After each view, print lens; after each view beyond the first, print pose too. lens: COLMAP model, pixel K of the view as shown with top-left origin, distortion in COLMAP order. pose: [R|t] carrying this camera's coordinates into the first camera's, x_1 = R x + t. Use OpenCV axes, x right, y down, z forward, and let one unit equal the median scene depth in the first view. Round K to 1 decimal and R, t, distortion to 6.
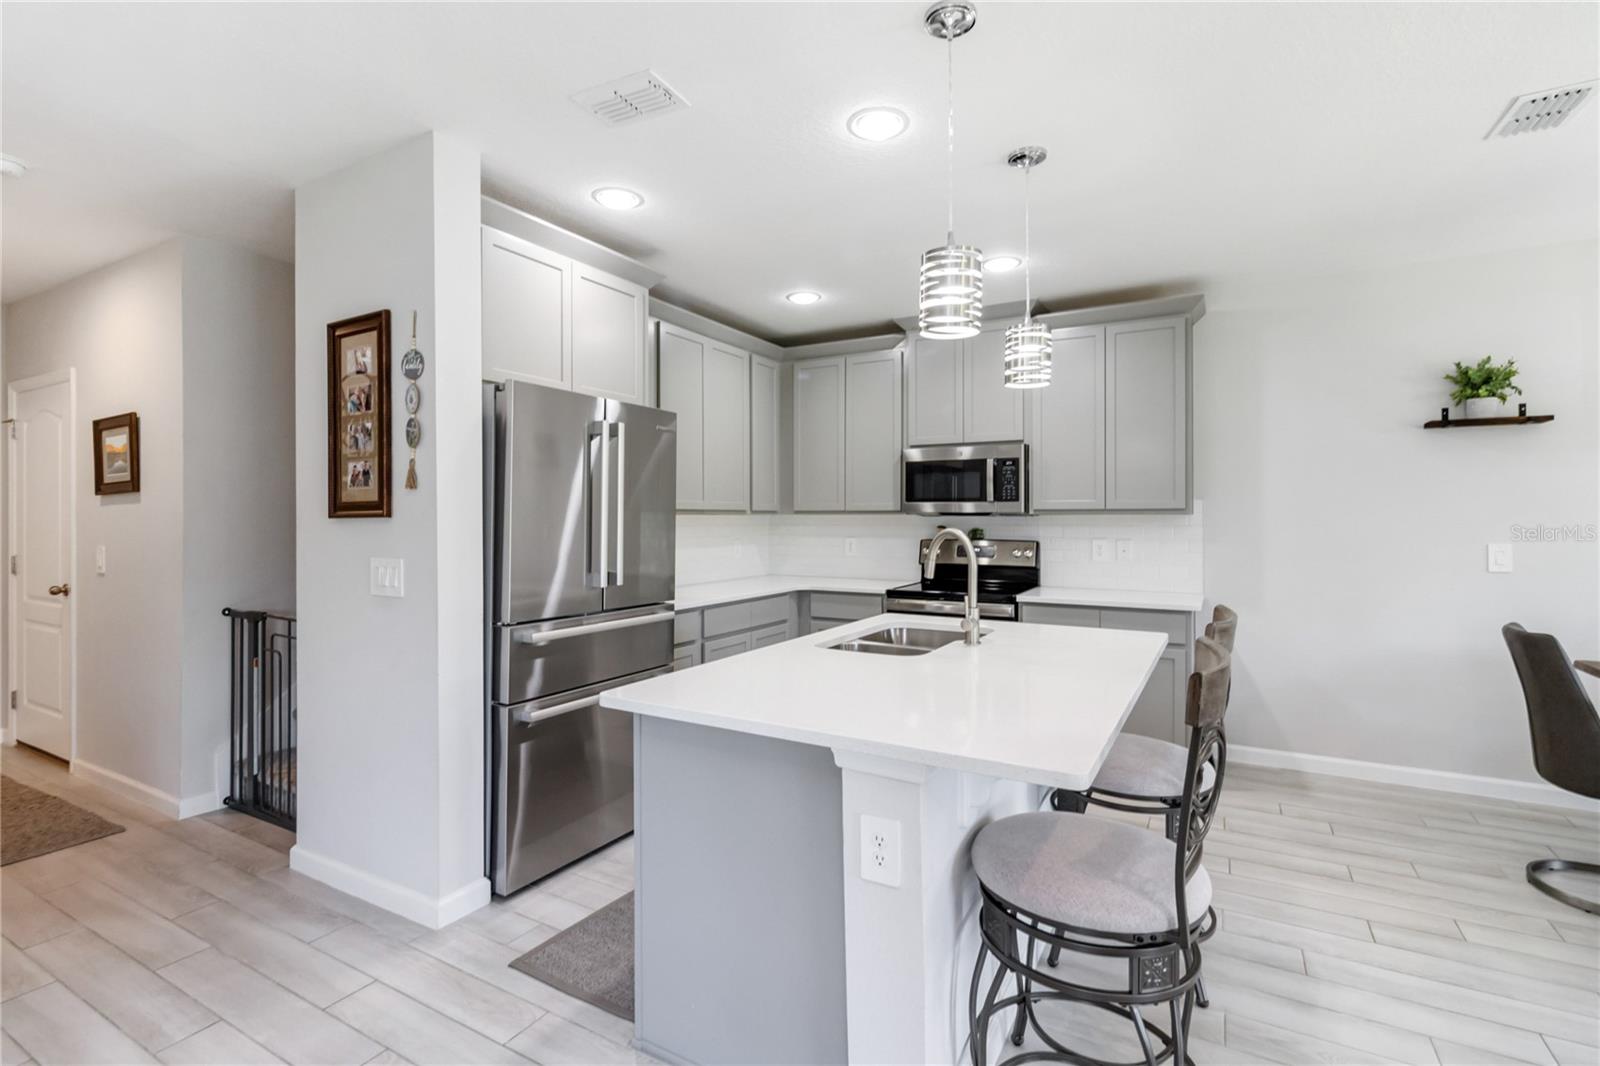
lens RADIAL K [[748.0, 0, 800.7], [0, 748.0, 514.1], [0, 0, 1]] dist [0.000379, 0.000555]
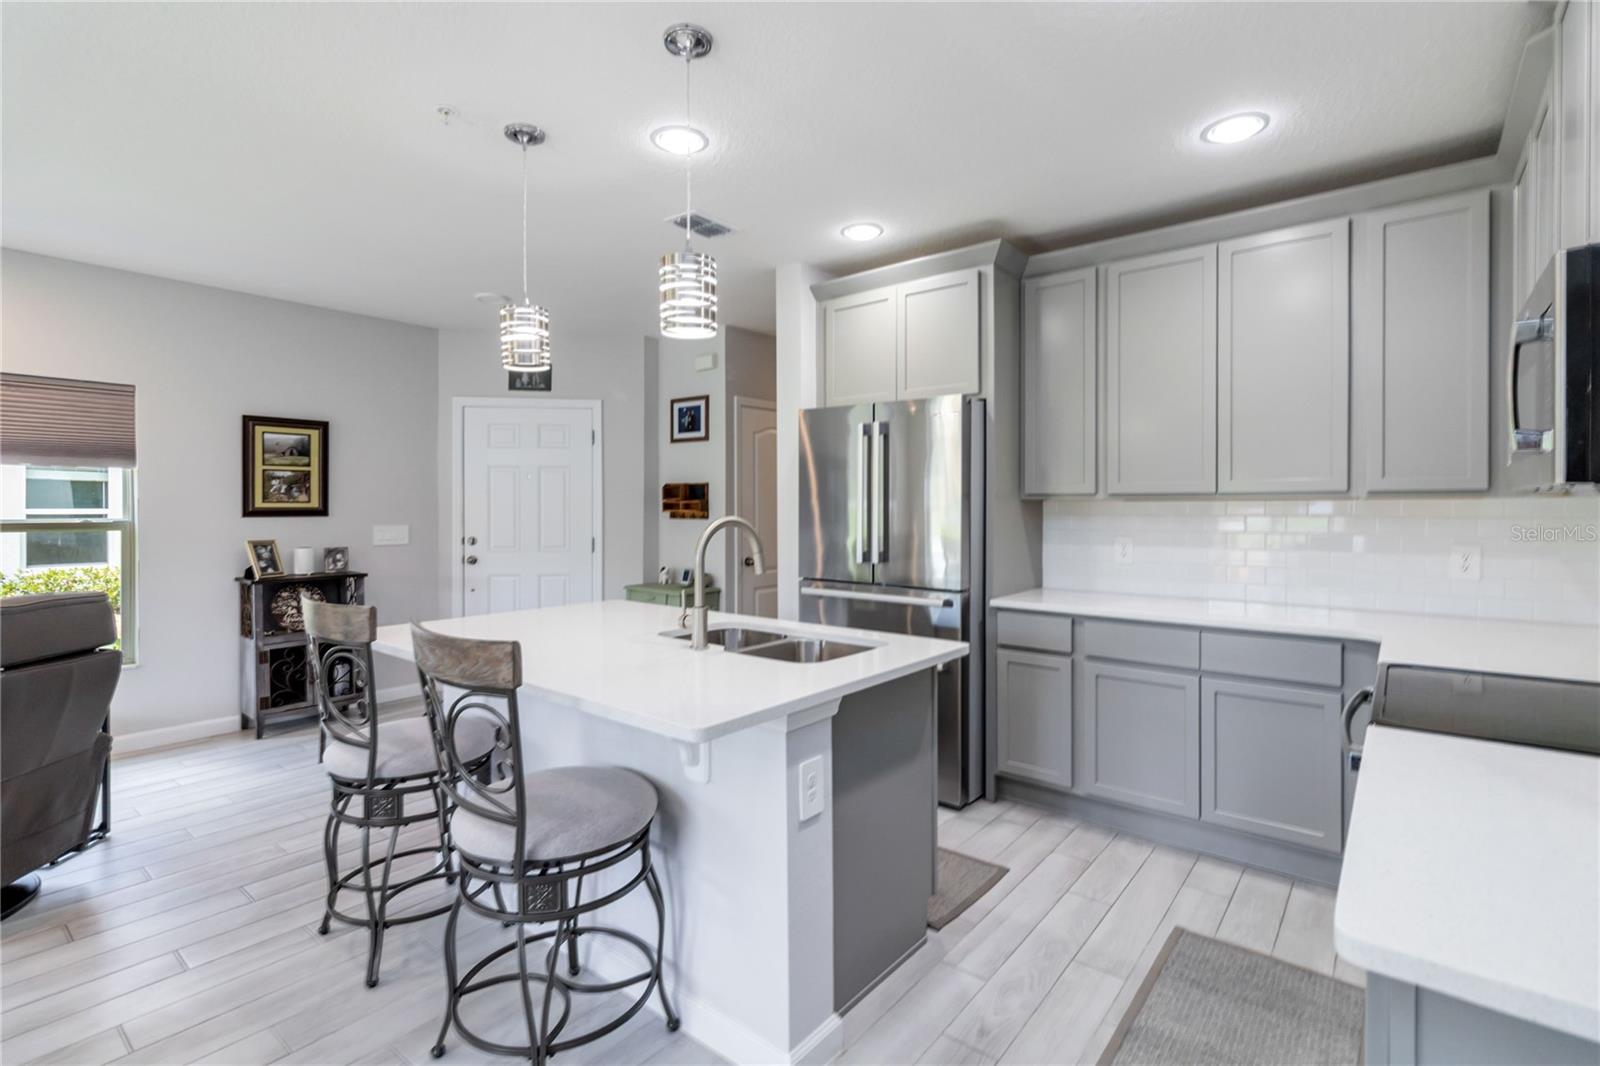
lens RADIAL K [[748.0, 0, 800.7], [0, 748.0, 514.1], [0, 0, 1]] dist [0.000379, 0.000555]
pose [[-0.161015, 0.008943, -0.986911, 0.744173], [0.006483, 0.999947, 0.008003, 0.006839], [0.986931, -0.005110, -0.161065, 0.875602]]
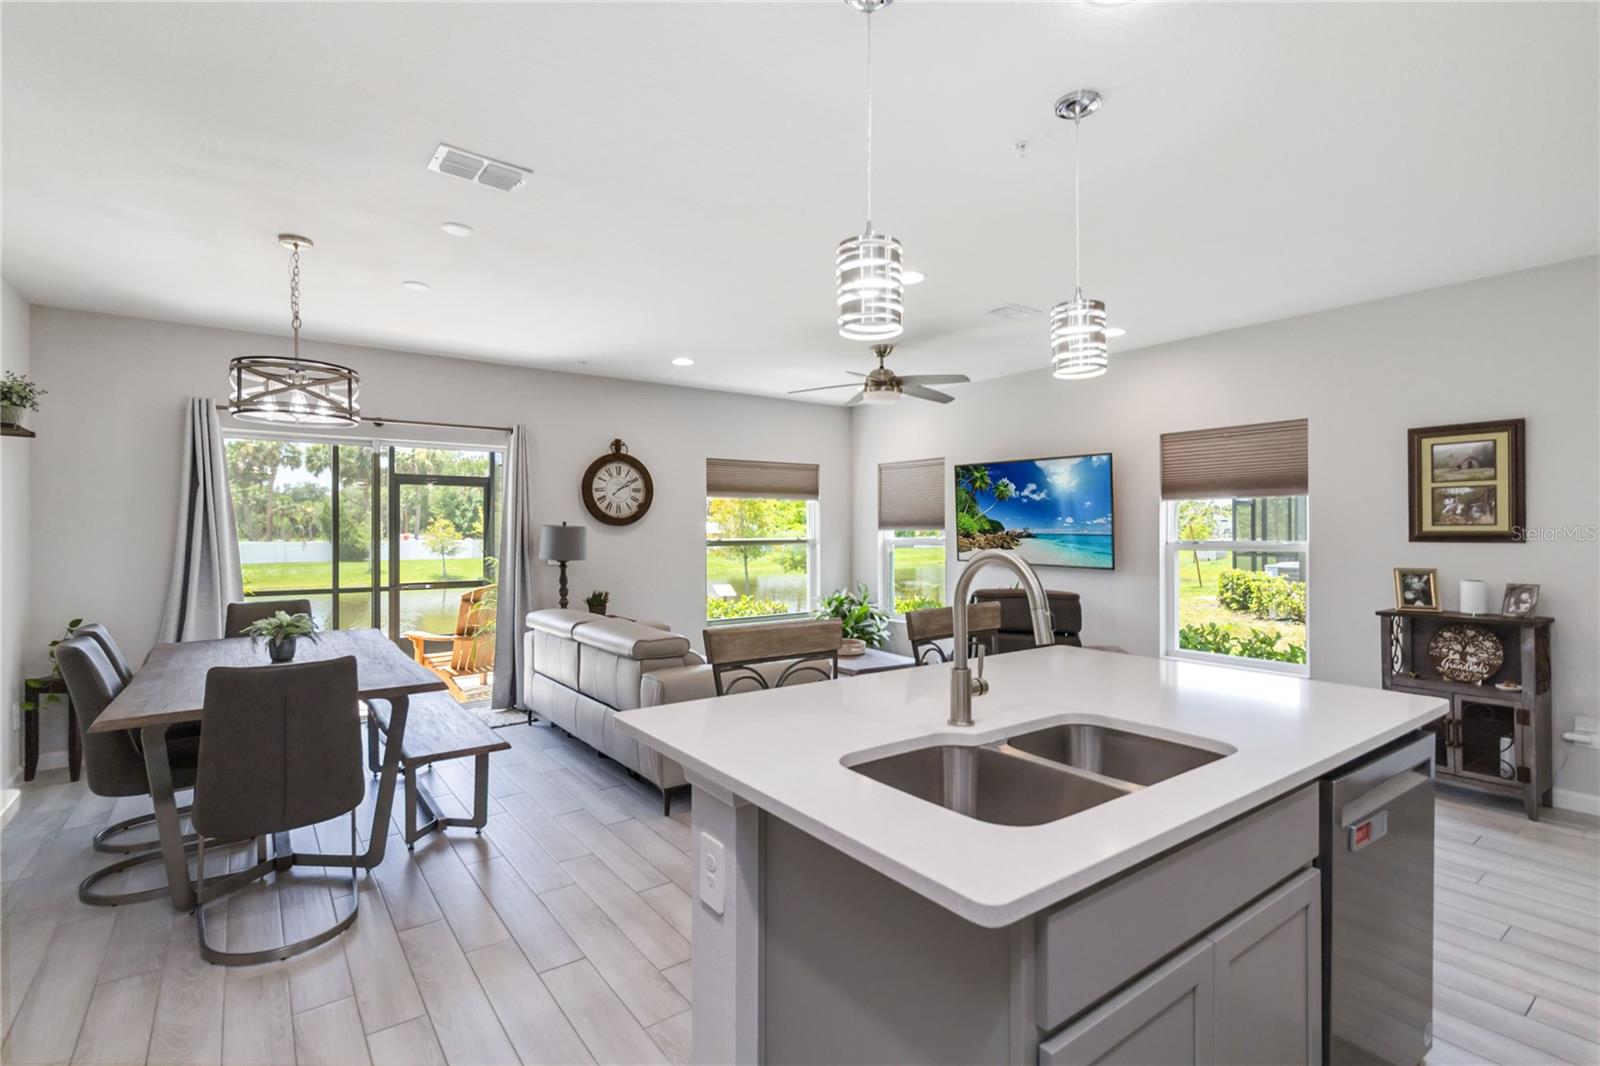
lens RADIAL K [[743.5, 0, 797.7], [0, 743.5, 524.7], [0, 0, 1]] dist [0.000558, -0.000384]
pose [[-0.915265, 0.005554, 0.402815, 0.069654], [-0.000281, 0.999896, -0.014423, 0.006321], [-0.402853, -0.013314, -0.915168, 1.149154]]
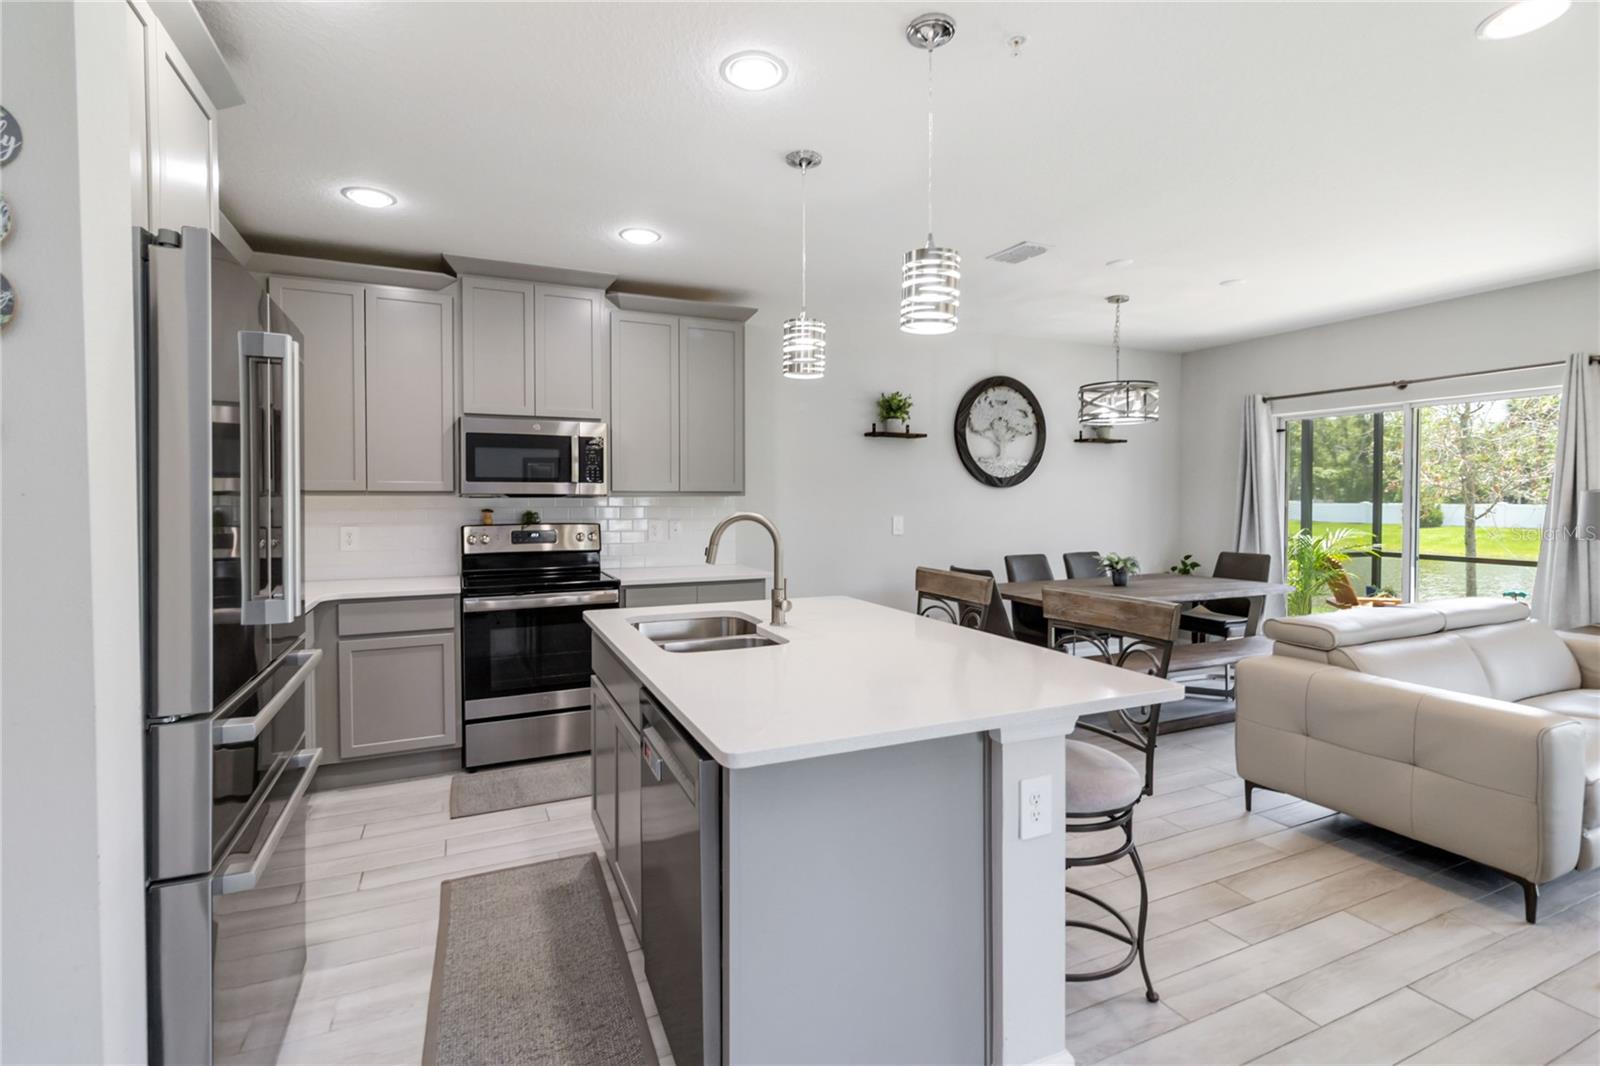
lens RADIAL K [[748.0, 0, 800.7], [0, 748.0, 514.1], [0, 0, 1]] dist [0.000379, 0.000555]
pose [[0.585276, -0.018165, 0.810630, -0.402012], [-0.003637, 0.999680, 0.025027, -0.001771], [-0.810826, -0.017596, 0.585023, 0.264569]]
